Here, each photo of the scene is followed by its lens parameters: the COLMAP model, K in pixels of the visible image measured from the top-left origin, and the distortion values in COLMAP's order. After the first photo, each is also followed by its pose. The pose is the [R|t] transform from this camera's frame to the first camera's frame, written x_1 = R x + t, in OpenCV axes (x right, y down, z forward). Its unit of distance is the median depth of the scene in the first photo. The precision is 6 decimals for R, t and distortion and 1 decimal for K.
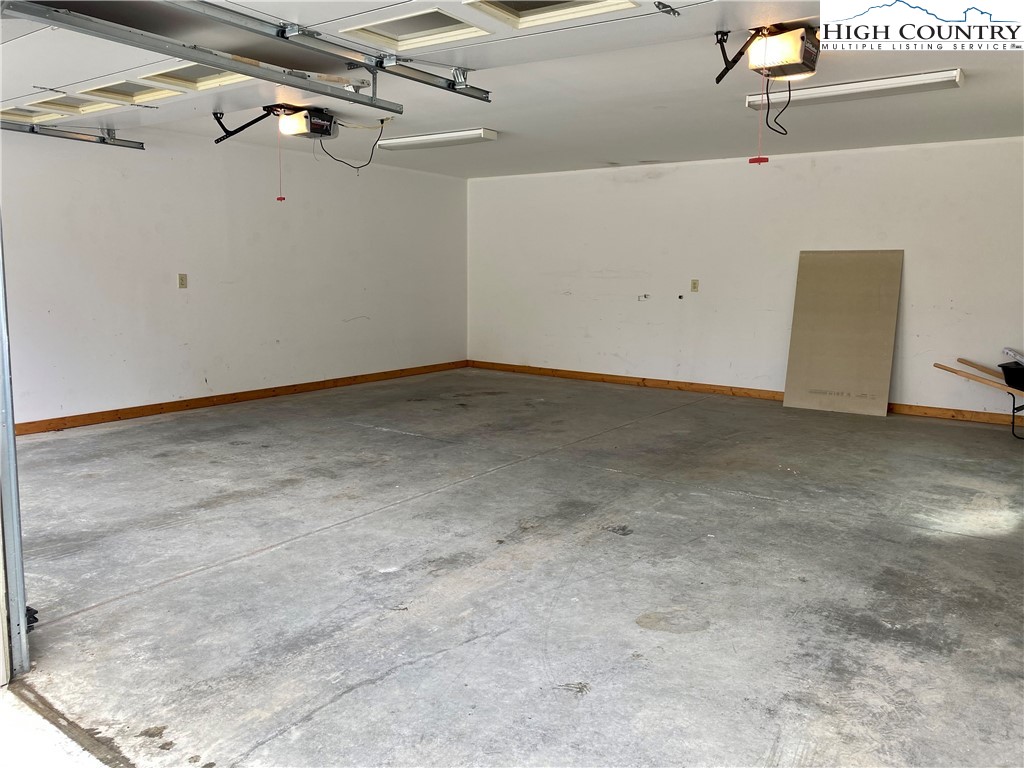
lens RADIAL K [[780.1, 0, 514.9], [0, 780.1, 382.6], [0, 0, 1]] dist [0.032679, -0.006759]
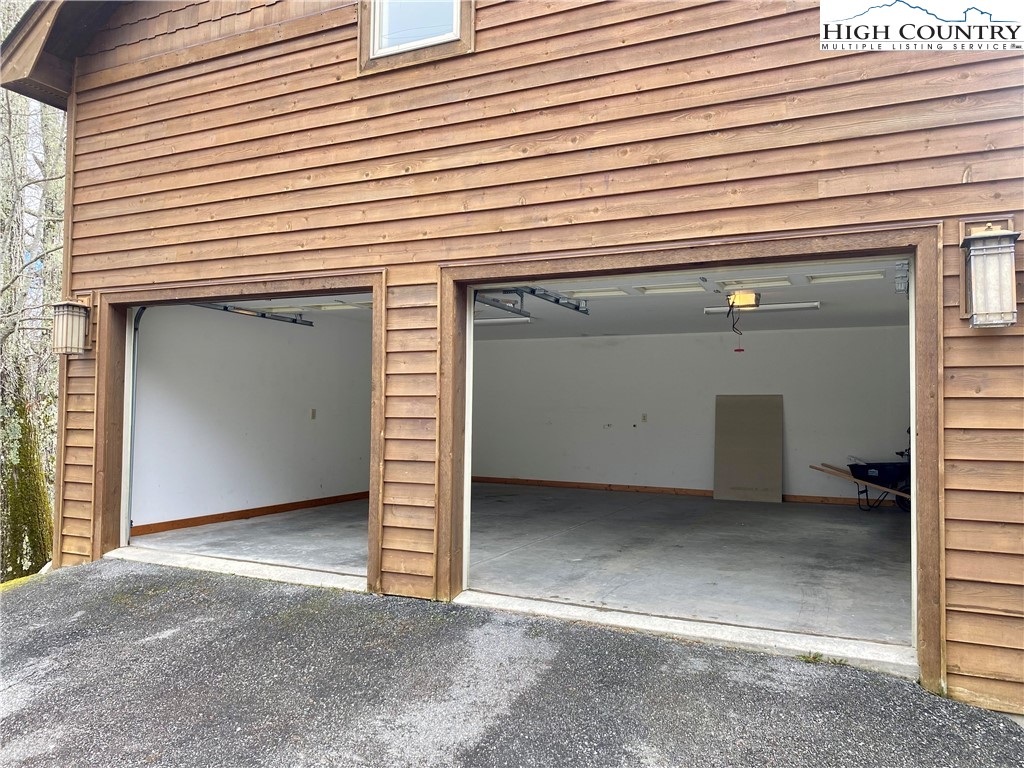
lens RADIAL K [[780.1, 0, 509.1], [0, 780.1, 384.2], [0, 0, 1]] dist [0.032679, -0.006759]
pose [[0.983404, 0.007766, 0.181263, -0.319173], [0.023626, 0.985094, -0.170384, 0.061883], [-0.179884, 0.171839, 0.968562, -0.408391]]
